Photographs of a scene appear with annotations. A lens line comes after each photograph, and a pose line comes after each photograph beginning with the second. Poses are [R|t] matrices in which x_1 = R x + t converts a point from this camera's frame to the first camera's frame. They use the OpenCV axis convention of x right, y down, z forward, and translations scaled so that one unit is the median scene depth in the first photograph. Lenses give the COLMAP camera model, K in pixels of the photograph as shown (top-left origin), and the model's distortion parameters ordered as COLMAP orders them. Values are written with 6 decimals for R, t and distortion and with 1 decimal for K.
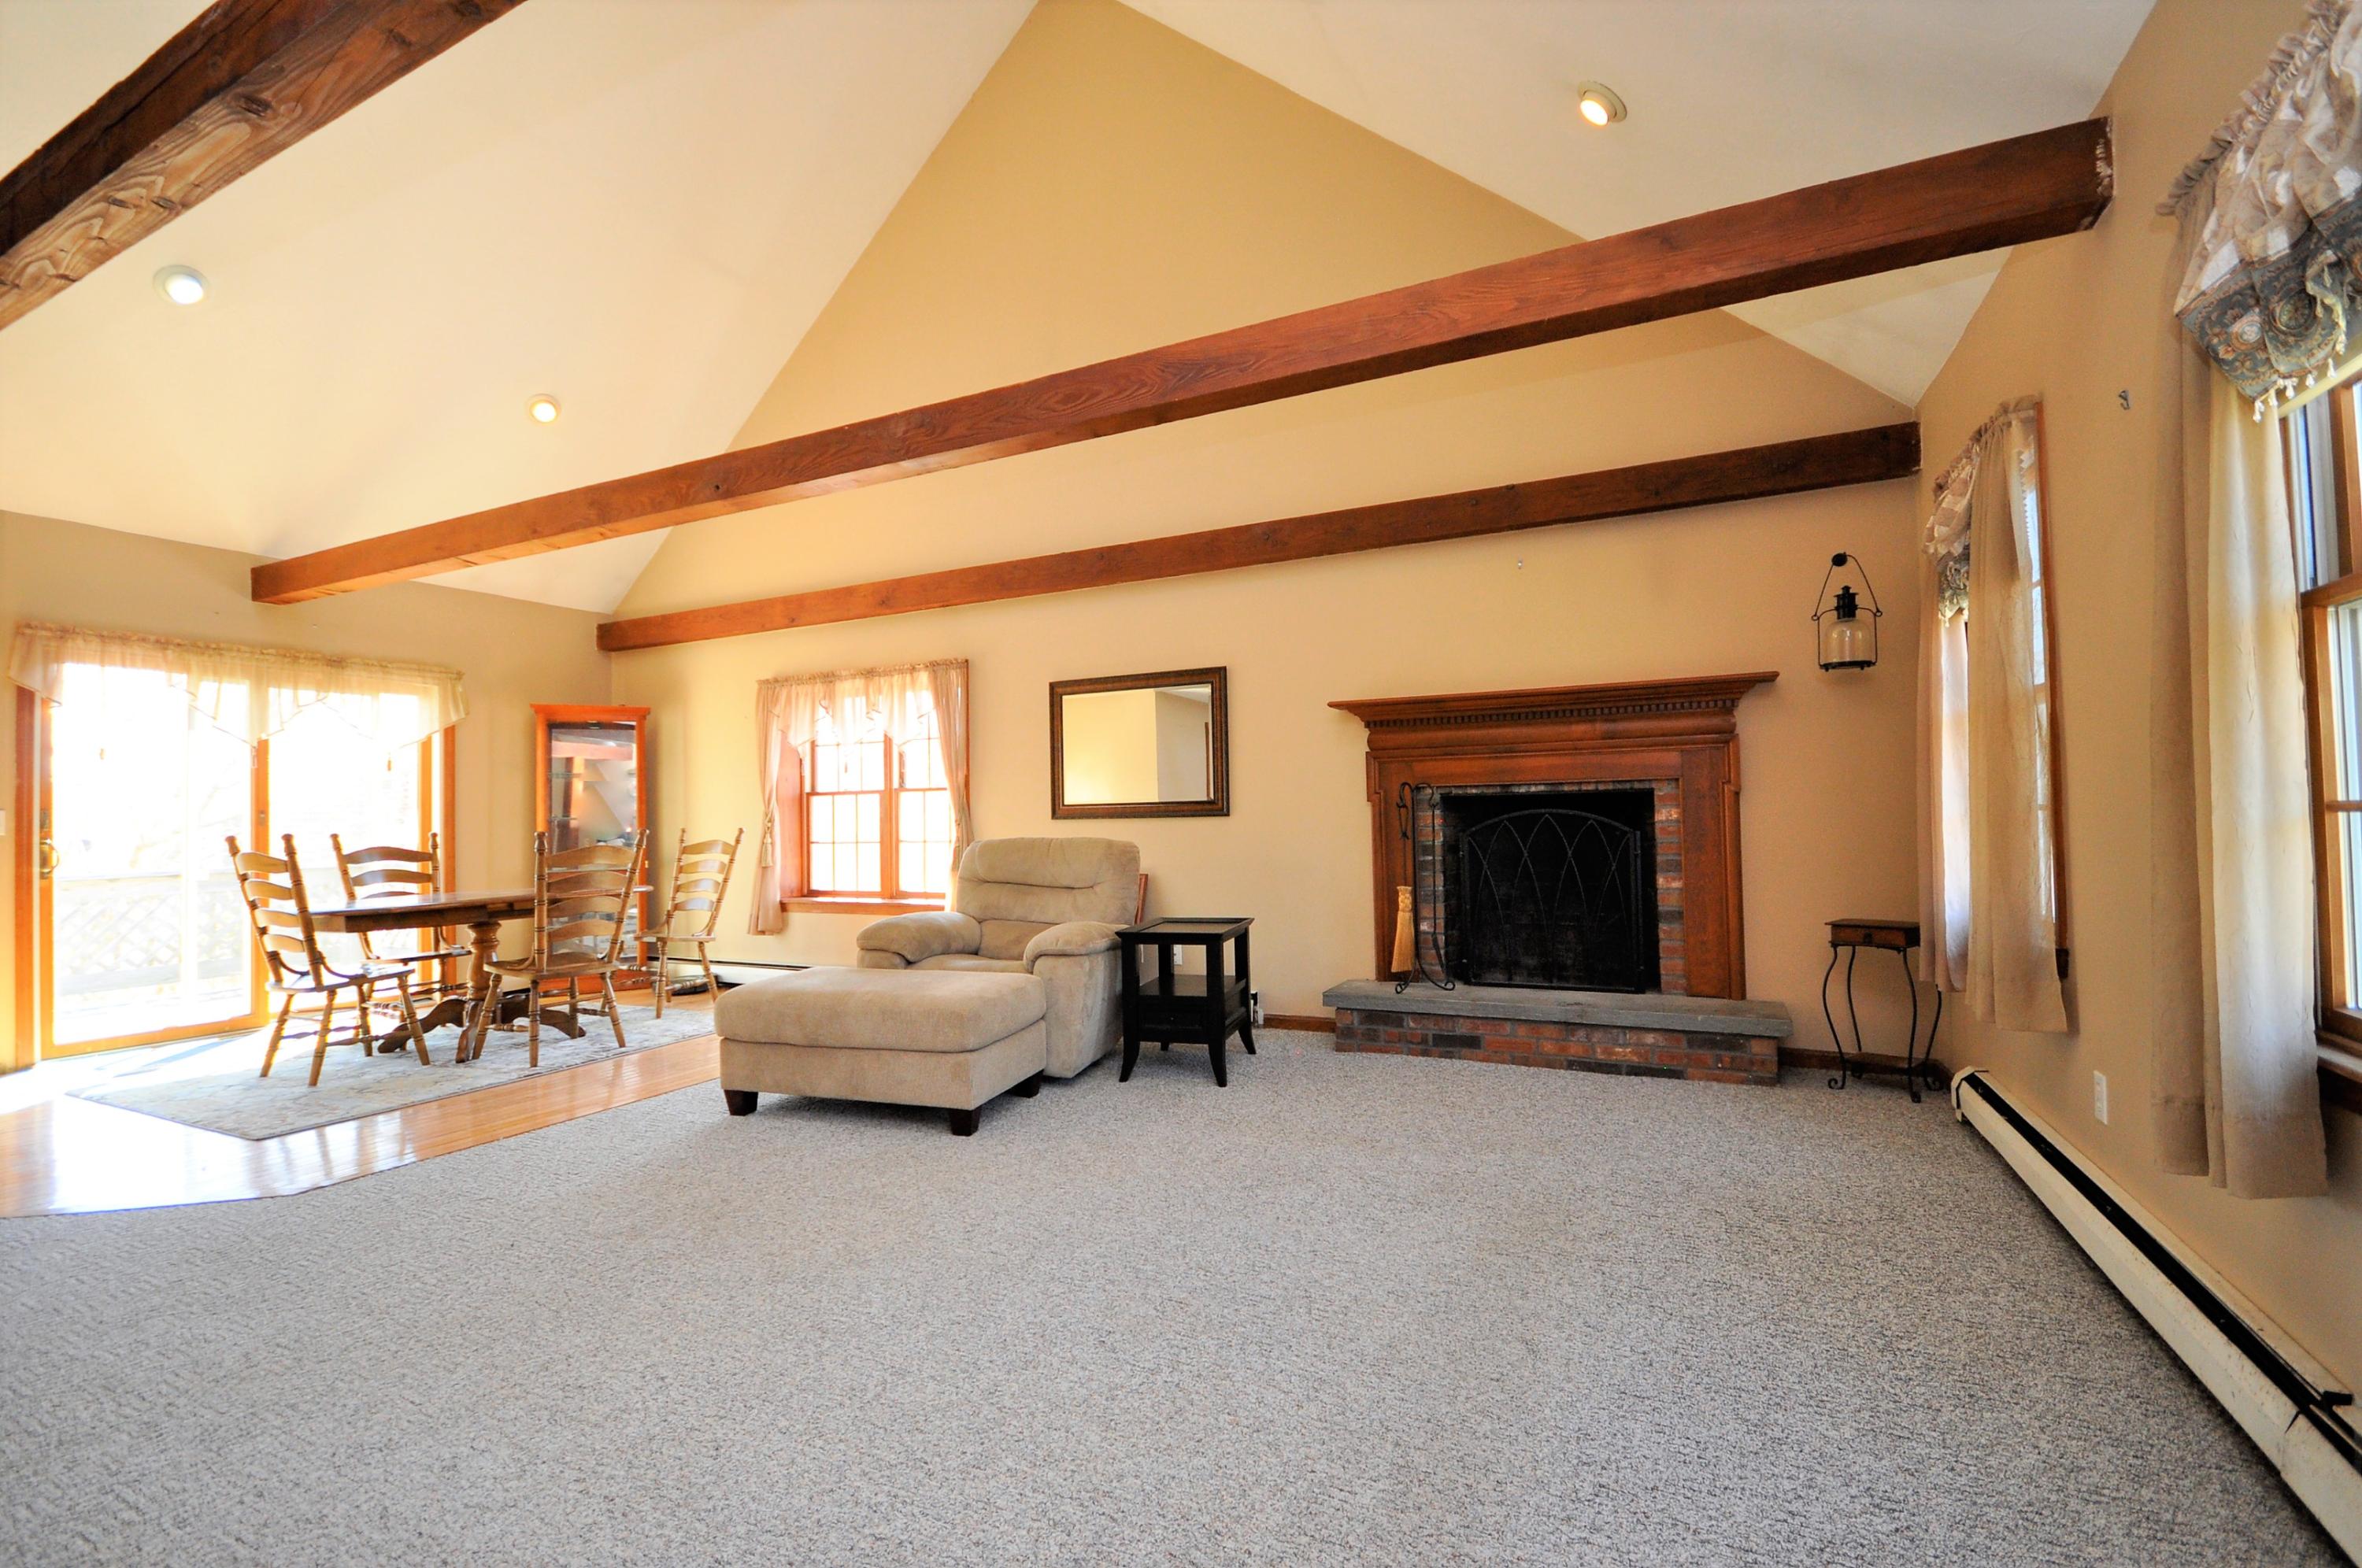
lens RADIAL K [[1032.6, 0, 1180.3], [0, 1032.6, 784.8], [0, 0, 1]] dist [0.001827, 0.000737]
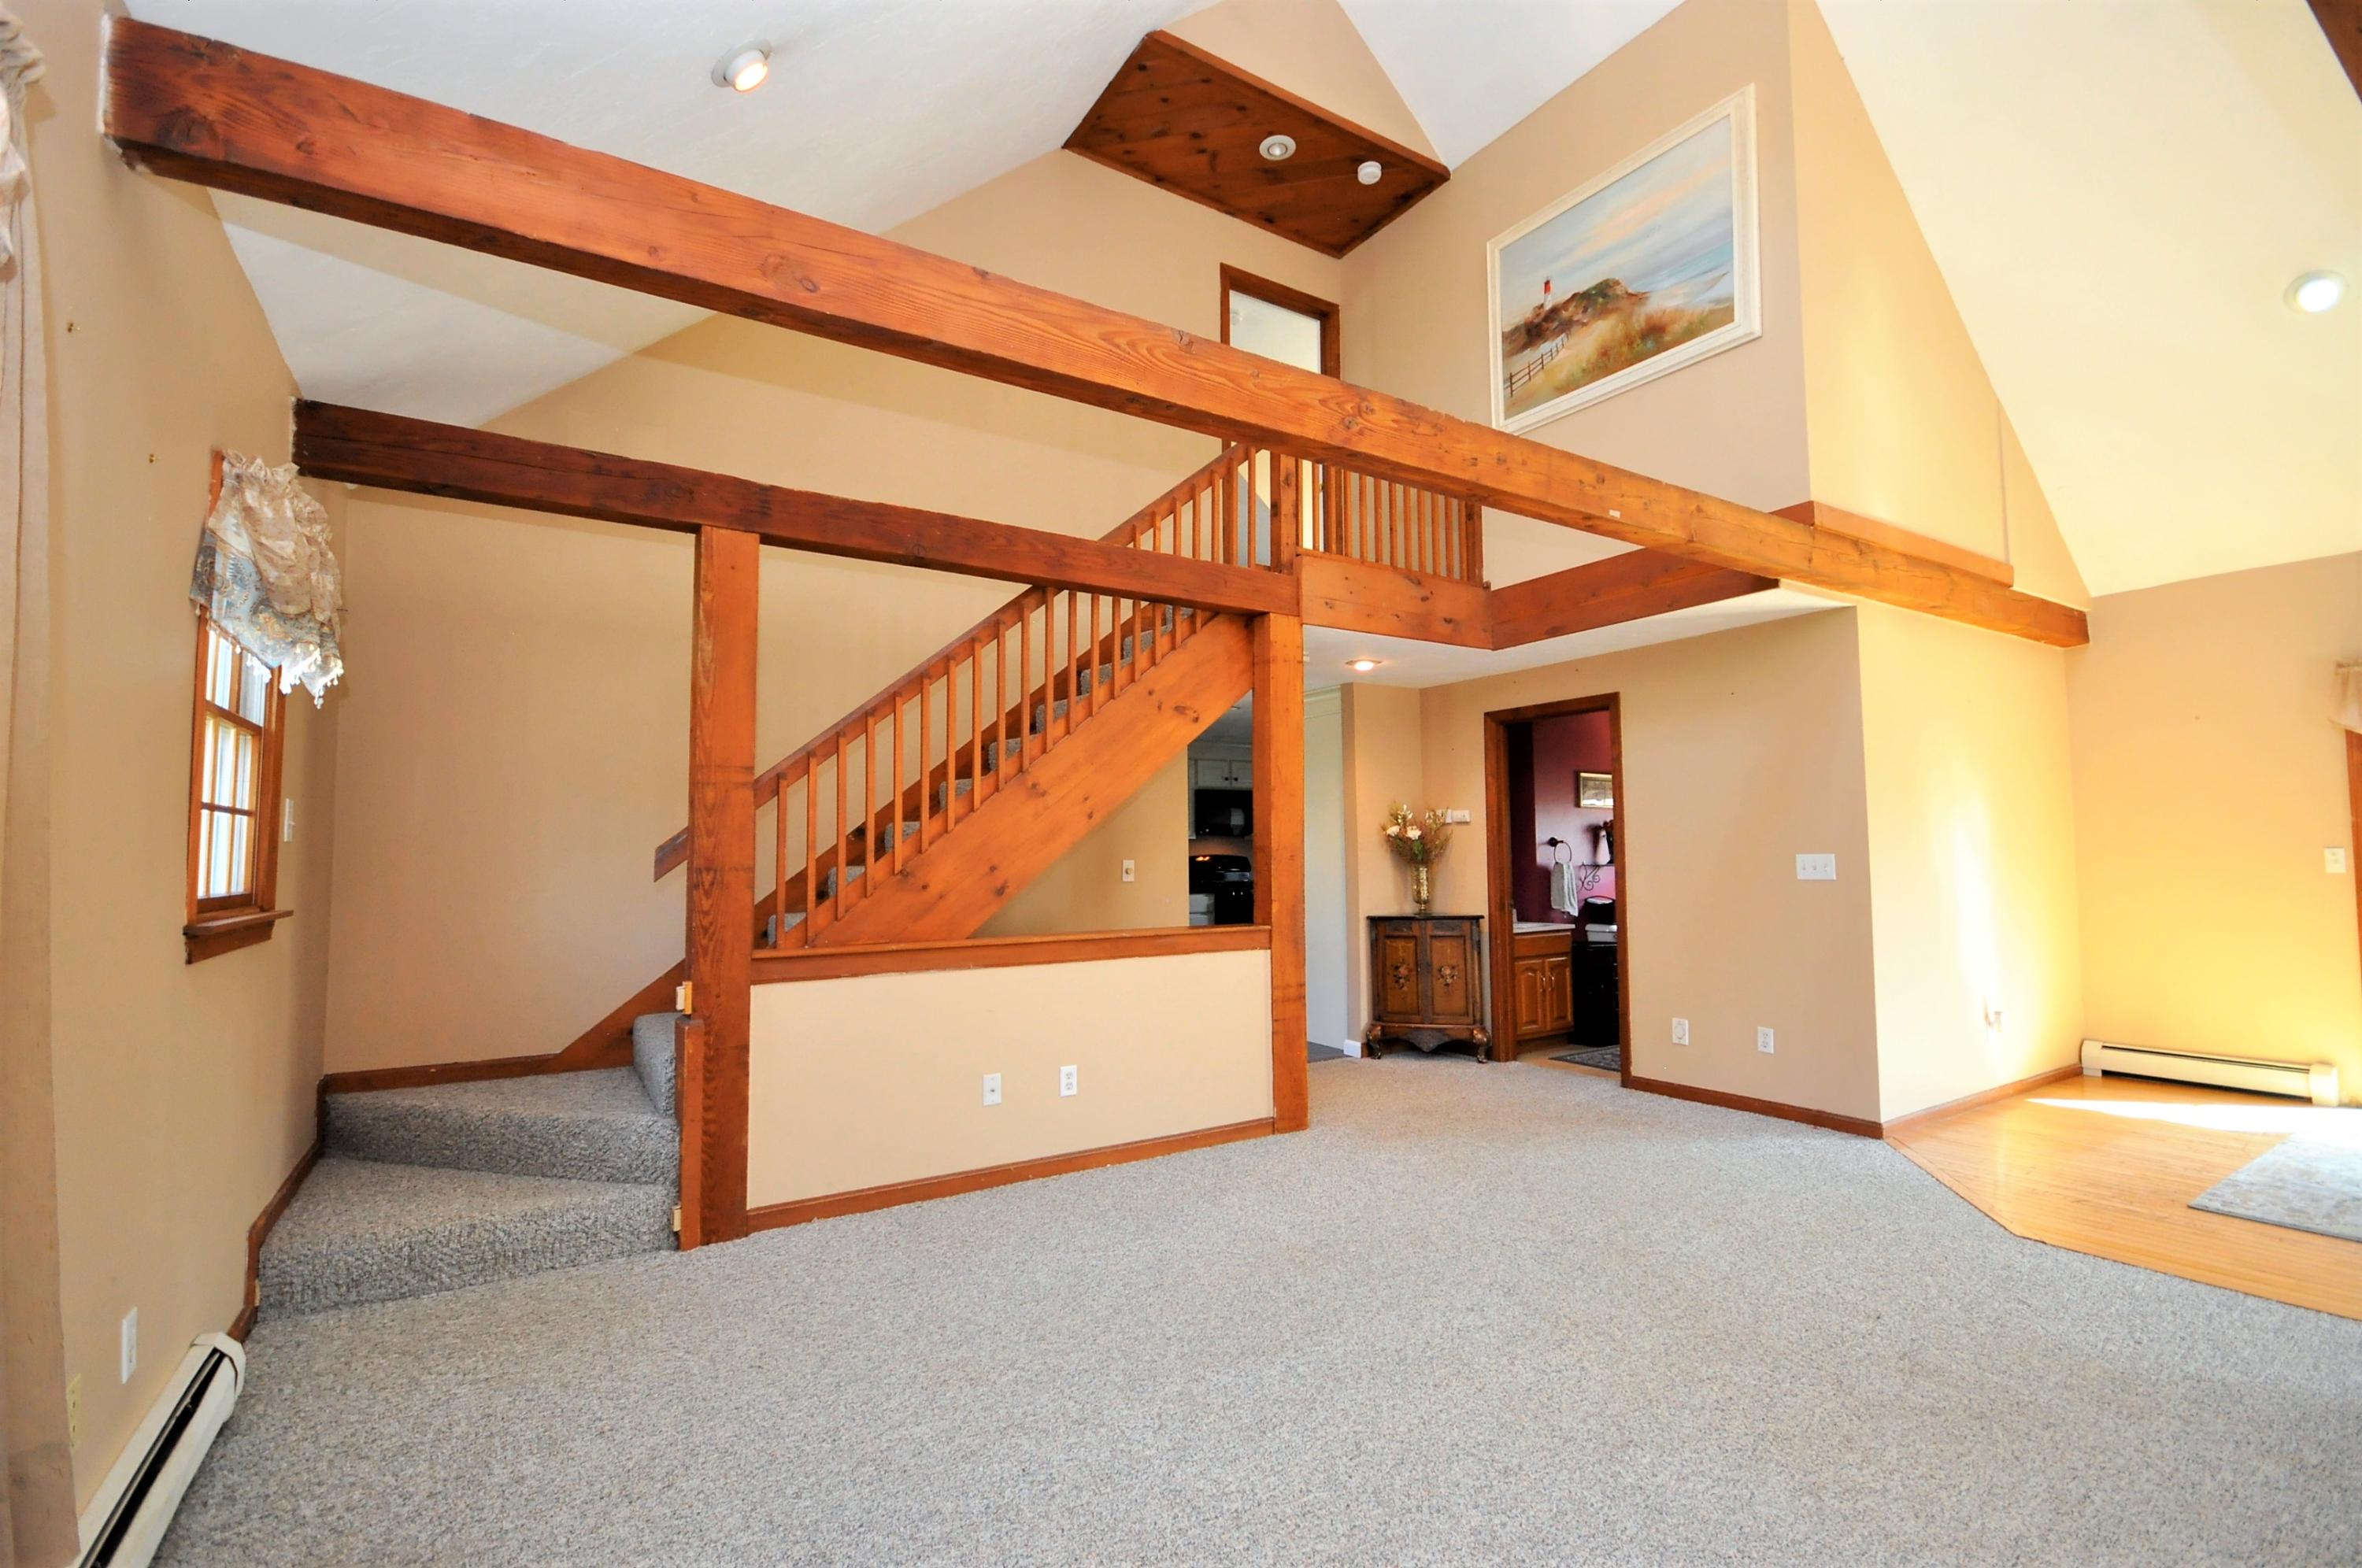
lens RADIAL K [[1032.6, 0, 1180.8], [0, 1032.6, 785.8], [0, 0, 1]] dist [0.001827, 0.000737]
pose [[-0.514438, -0.029506, -0.857020, 0.363924], [0.044130, 0.997173, -0.060820, -0.028000], [0.856391, -0.069109, -0.511682, 0.590269]]
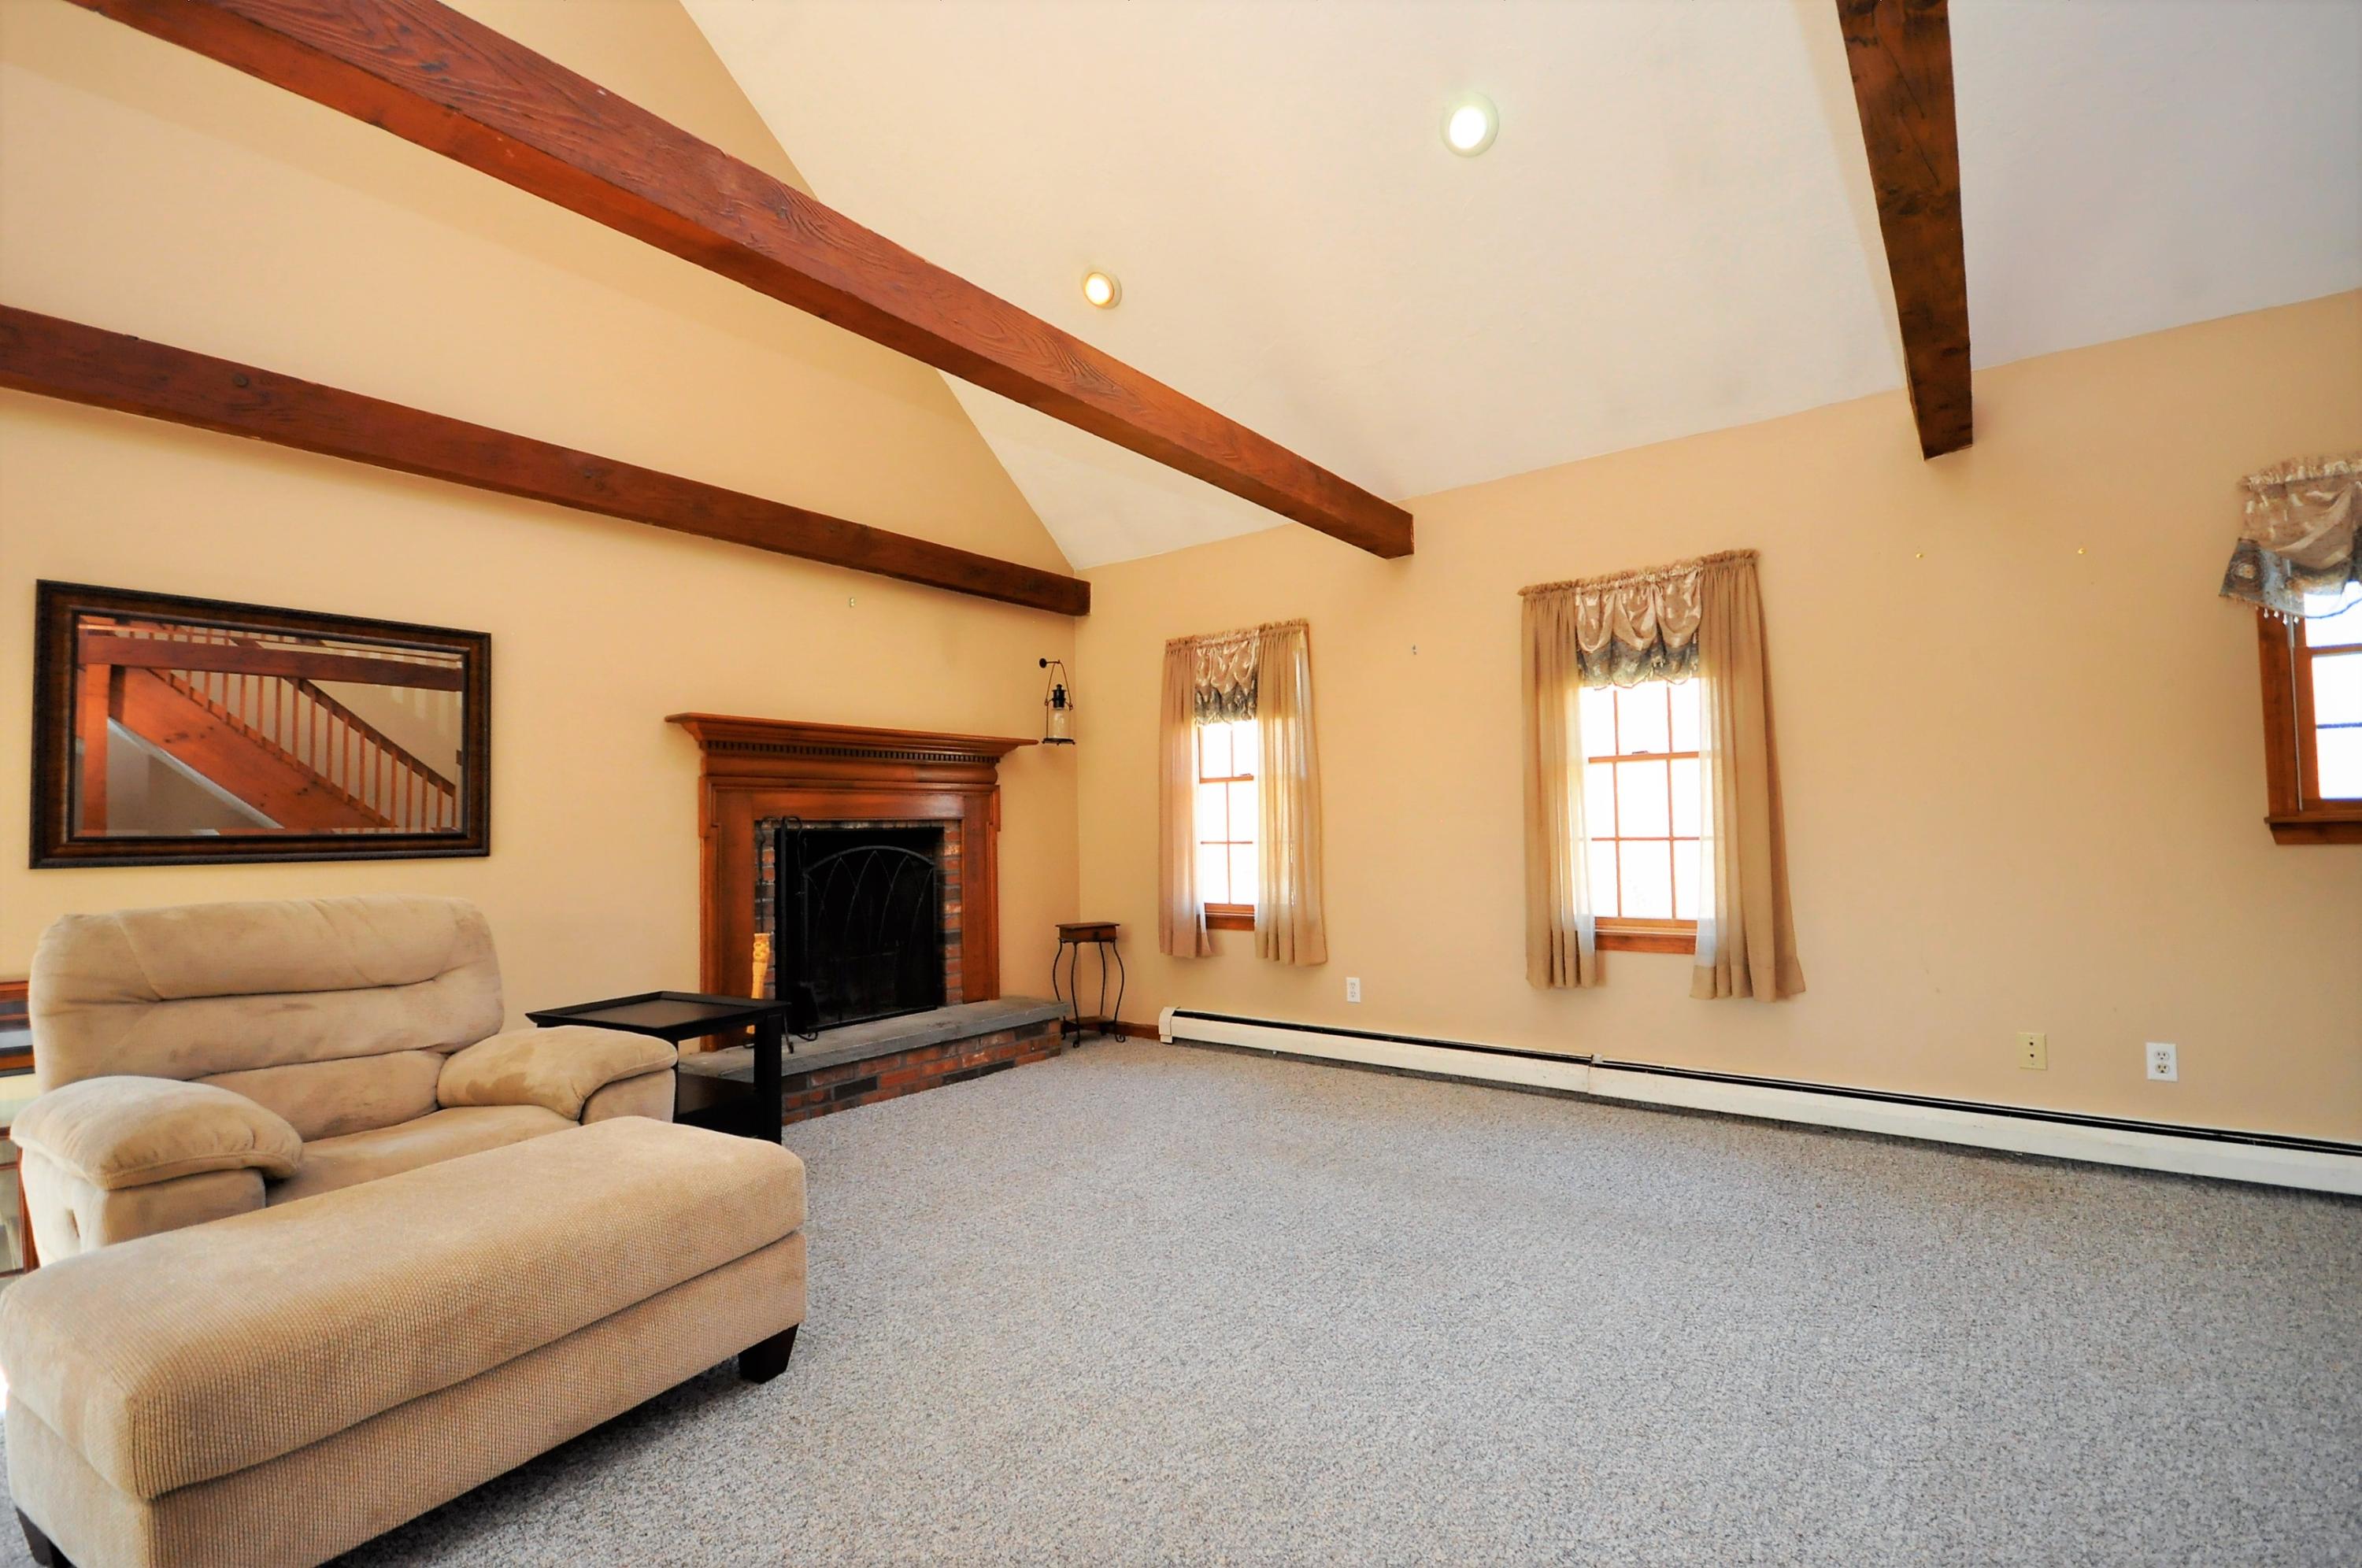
lens RADIAL K [[1032.6, 0, 1175.3], [0, 1032.6, 791.1], [0, 0, 1]] dist [0.001827, 0.000737]
pose [[0.208985, 0.052379, 0.976515, -0.623499], [-0.015097, 0.998618, -0.050334, 0.017260], [-0.977802, -0.004223, 0.209487, 0.515791]]
